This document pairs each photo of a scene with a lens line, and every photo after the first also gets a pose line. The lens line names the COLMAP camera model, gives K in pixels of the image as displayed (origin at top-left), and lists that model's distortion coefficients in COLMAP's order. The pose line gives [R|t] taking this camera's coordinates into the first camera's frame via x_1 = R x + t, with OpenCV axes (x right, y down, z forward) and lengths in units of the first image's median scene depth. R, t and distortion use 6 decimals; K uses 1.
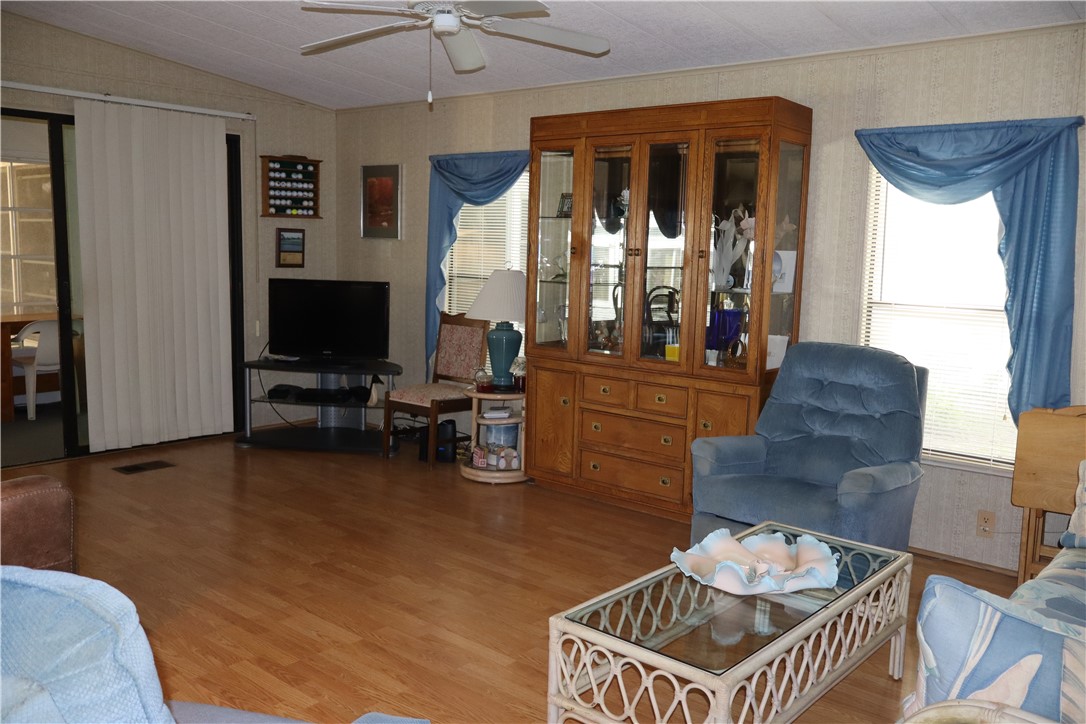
lens RADIAL K [[905.3, 0, 541.5], [0, 905.3, 362.9], [0, 0, 1]] dist [-0.004807, 0.001715]
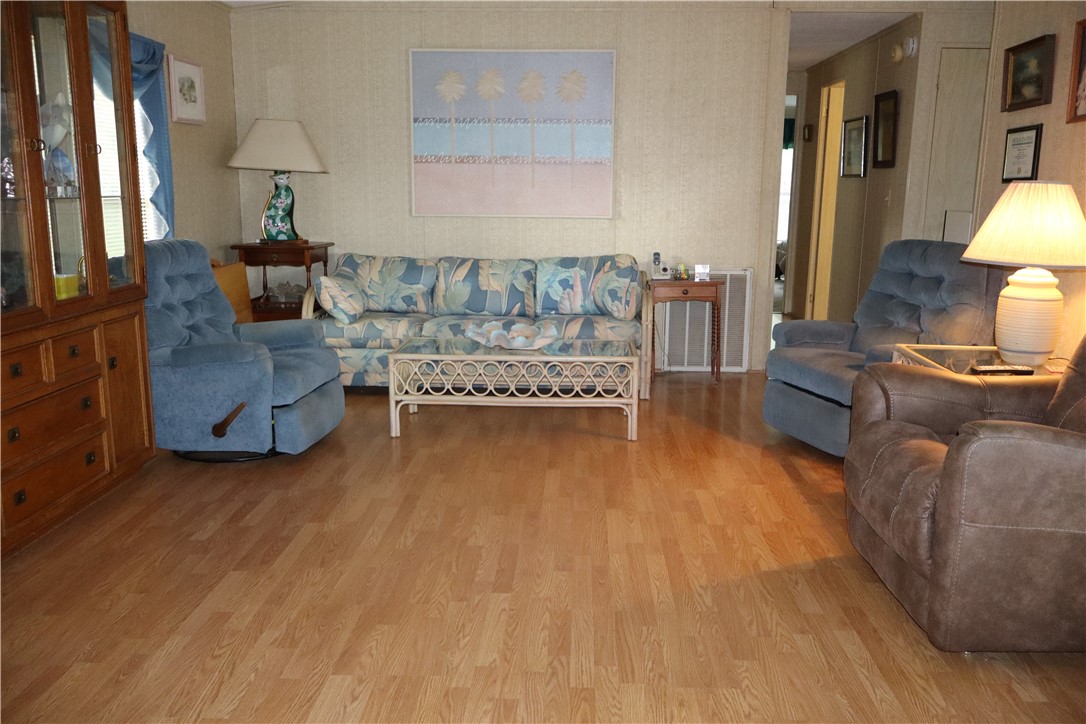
lens RADIAL K [[905.3, 0, 542.6], [0, 905.3, 362.6], [0, 0, 1]] dist [-0.004807, 0.001715]
pose [[-0.616096, -0.183630, 0.765967, -0.745574], [0.075118, 0.954316, 0.289204, -0.151155], [-0.784081, 0.235715, -0.574156, 1.275673]]
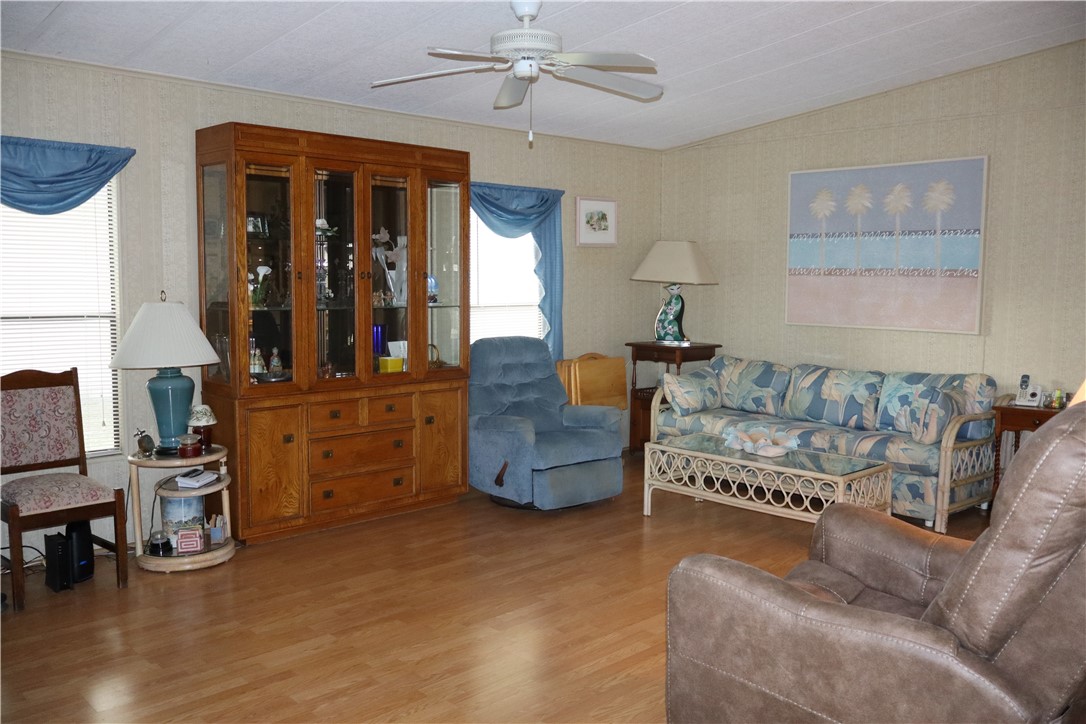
lens RADIAL K [[905.3, 0, 540.7], [0, 905.3, 361.2], [0, 0, 1]] dist [-0.004807, 0.001715]
pose [[0.105262, -0.123021, 0.986806, -1.045766], [0.122665, 0.986347, 0.109879, -0.129500], [-0.986850, 0.109480, 0.118915, 0.776413]]
